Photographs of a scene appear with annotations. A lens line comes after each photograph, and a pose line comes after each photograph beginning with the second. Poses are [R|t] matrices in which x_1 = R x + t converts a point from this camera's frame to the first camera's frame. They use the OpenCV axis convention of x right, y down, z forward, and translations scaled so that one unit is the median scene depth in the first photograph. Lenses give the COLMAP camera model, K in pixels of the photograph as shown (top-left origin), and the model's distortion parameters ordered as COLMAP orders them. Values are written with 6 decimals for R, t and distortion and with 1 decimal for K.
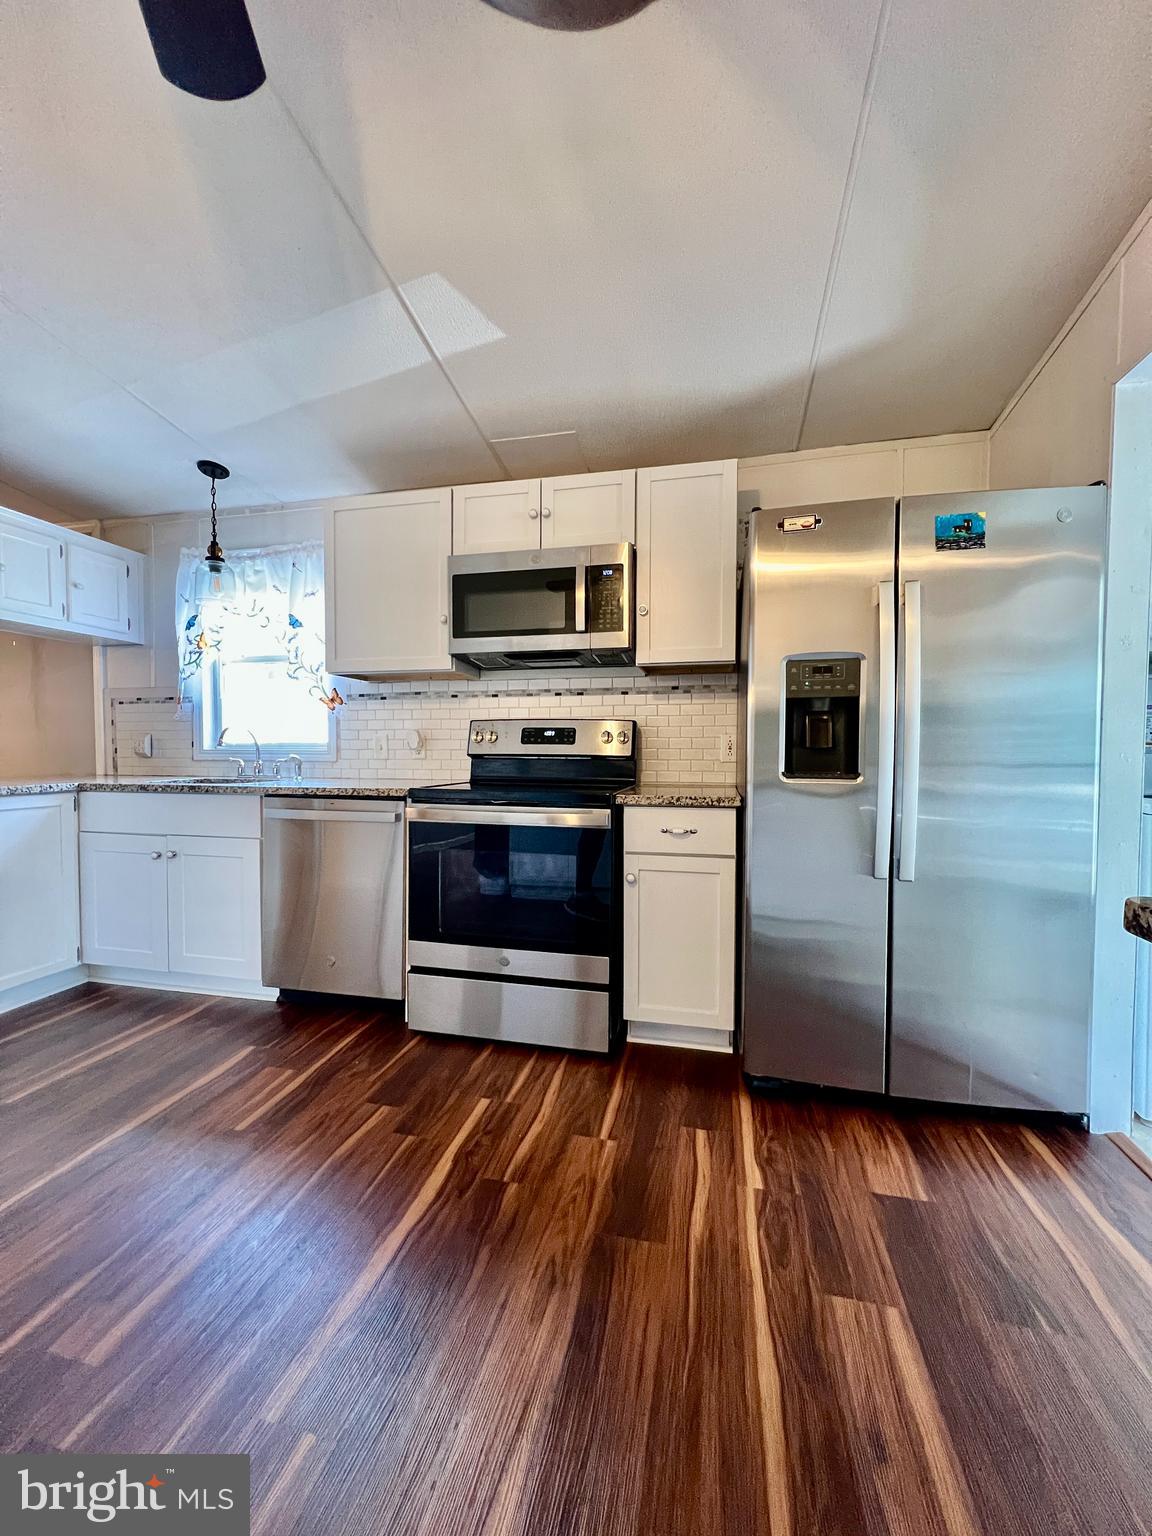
lens RADIAL K [[611.6, 0, 574.0], [0, 611.6, 770.0], [0, 0, 1]] dist [0.000057, 0.000101]
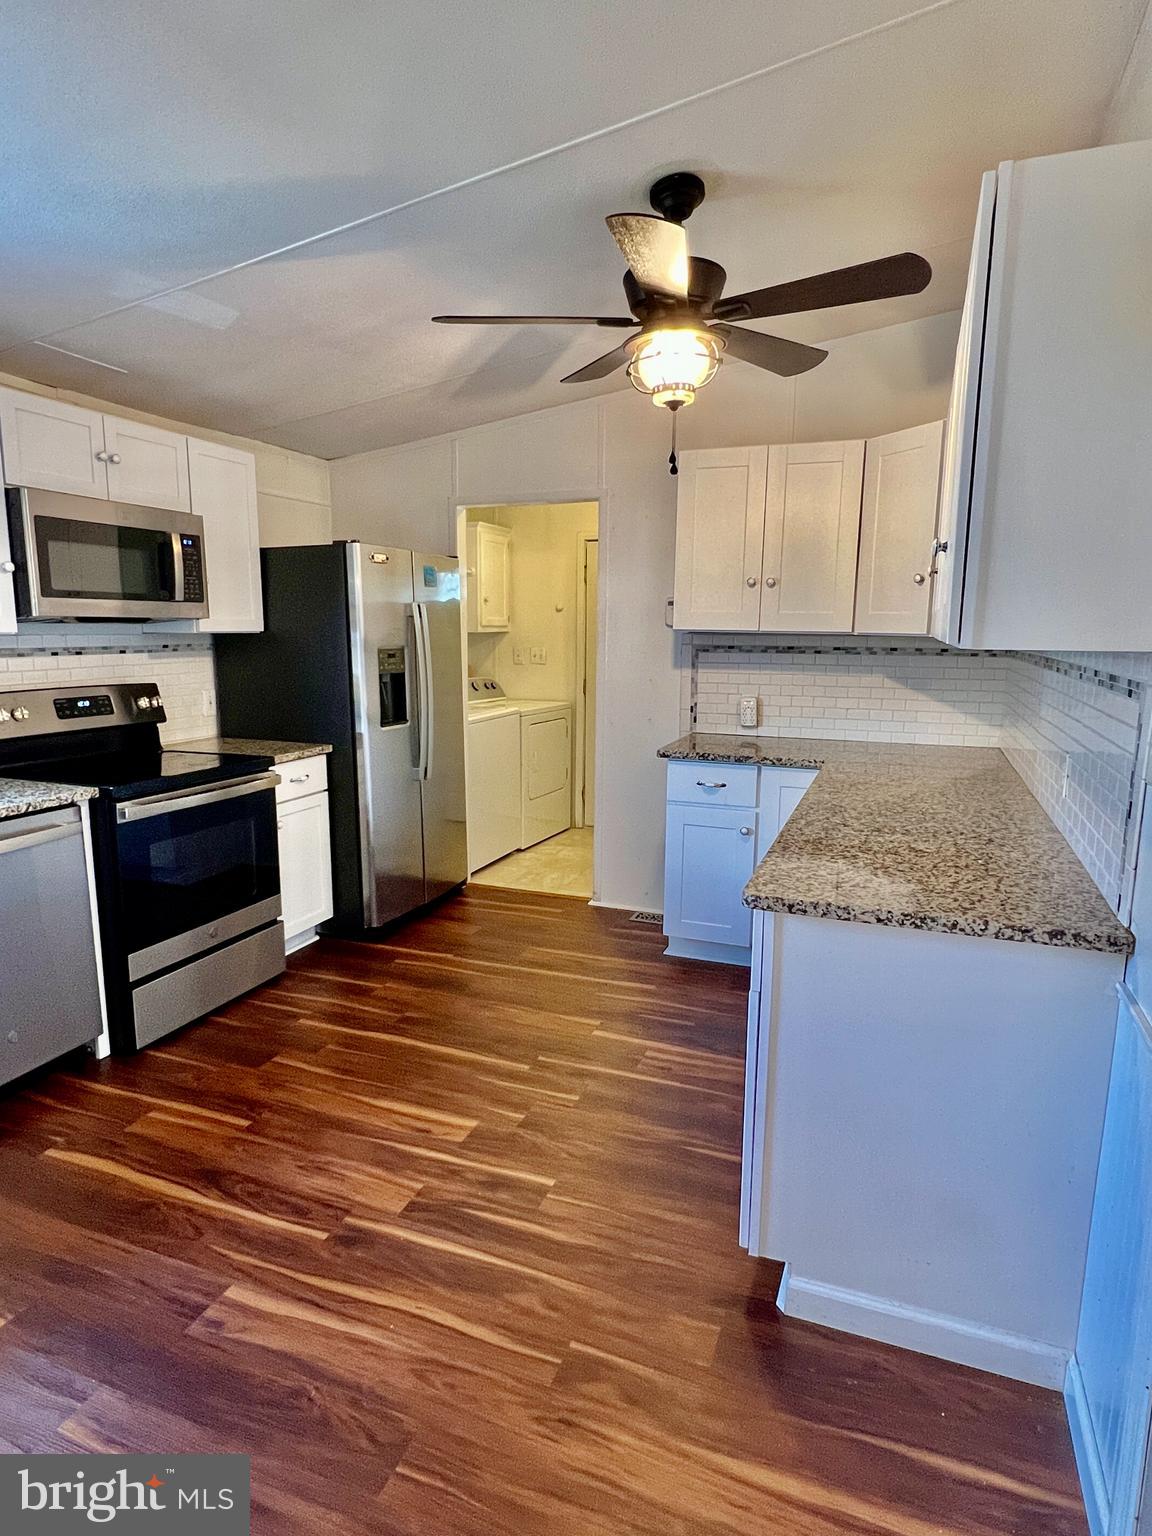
lens RADIAL K [[873.5, 0, 568.2], [0, 873.5, 767.6], [0, 0, 1]] dist [-0.000354, -0.001855]
pose [[0.145801, -0.158966, 0.976459, -1.146824], [0.031052, 0.987255, 0.156088, -0.141046], [-0.988827, 0.007563, 0.148879, 0.148961]]
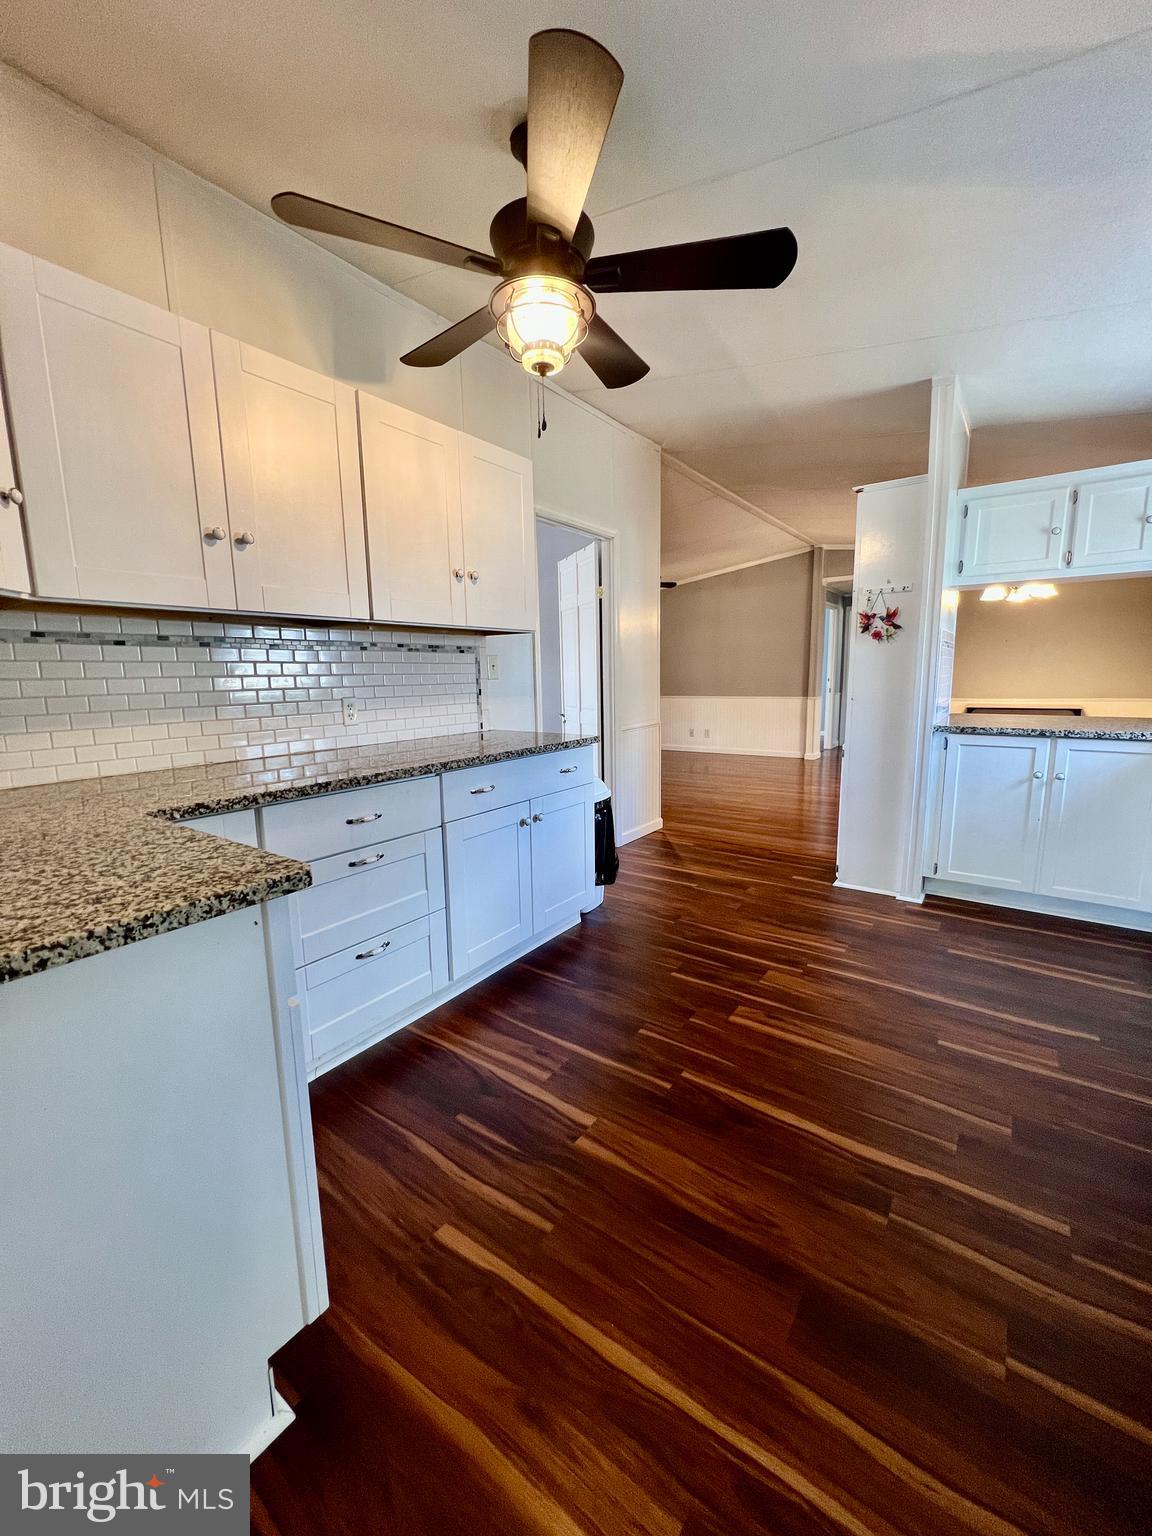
lens RADIAL K [[615.3, 0, 576.6], [0, 615.3, 770.5], [0, 0, 1]] dist [-0.001808, 0.000857]
pose [[-0.386446, 0.151627, -0.909763, 0.442979], [-0.017706, 0.984993, 0.171686, -0.069615], [0.922142, 0.082456, -0.377962, 0.479349]]
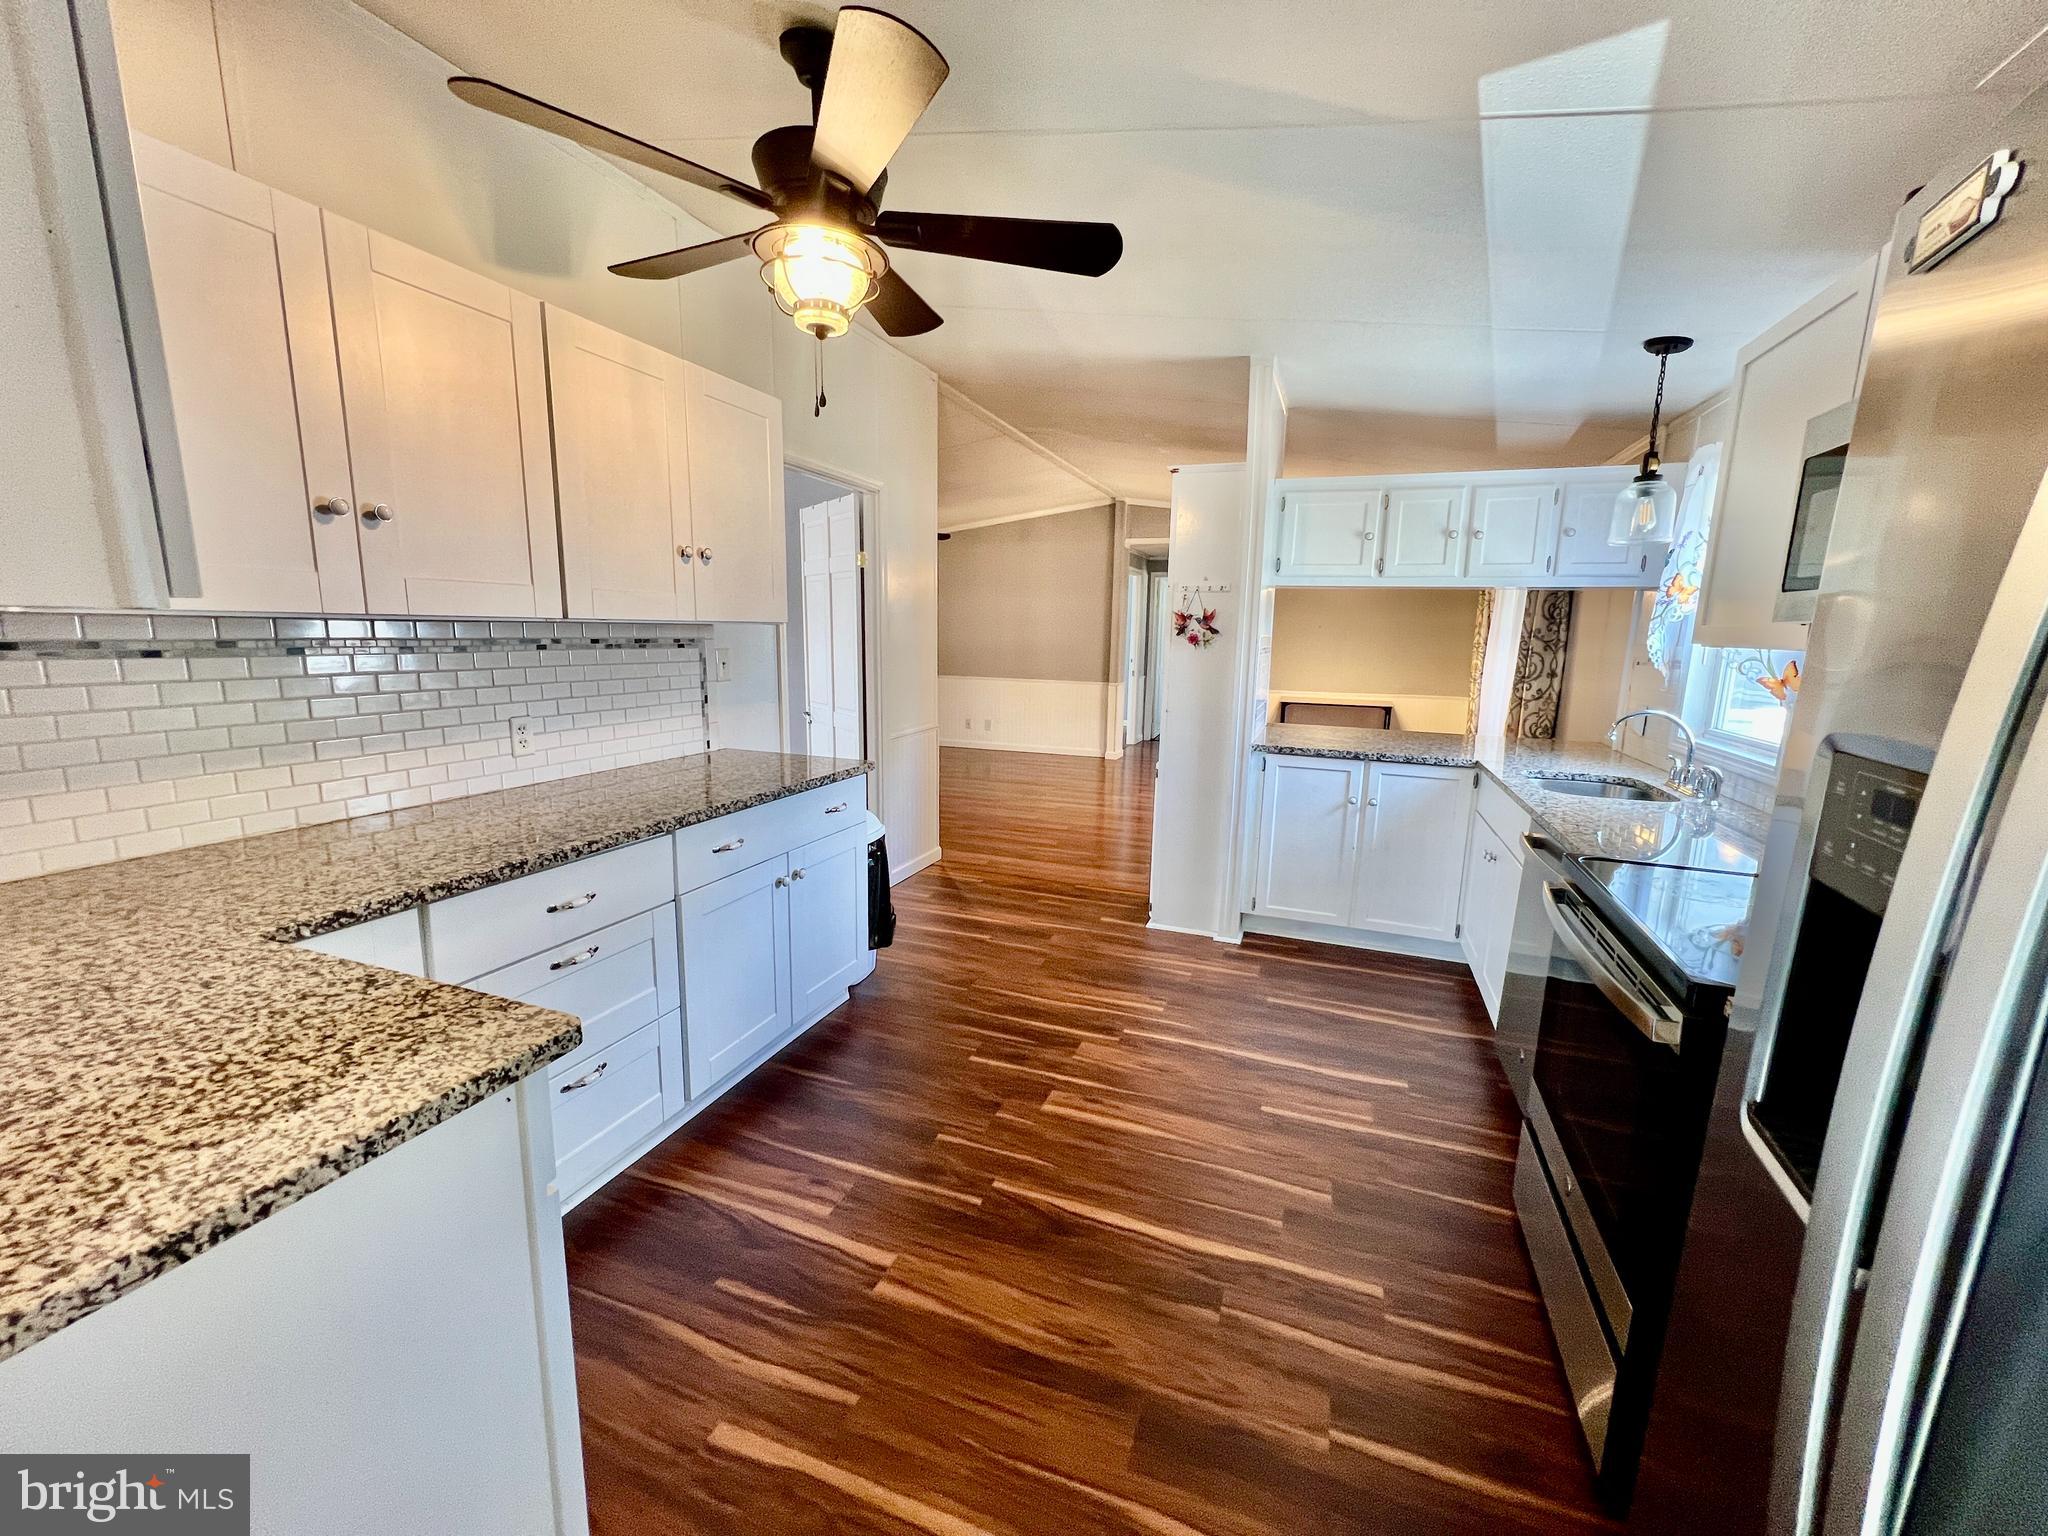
lens RADIAL K [[820.4, 0, 1030.4], [0, 820.4, 766.1], [0, 0, 1]] dist [-0.001808, 0.000857]
pose [[-0.126550, 0.163725, -0.978355, 0.512505], [-0.058738, 0.983317, 0.172153, -0.143509], [0.990220, 0.079253, -0.114822, 0.448497]]
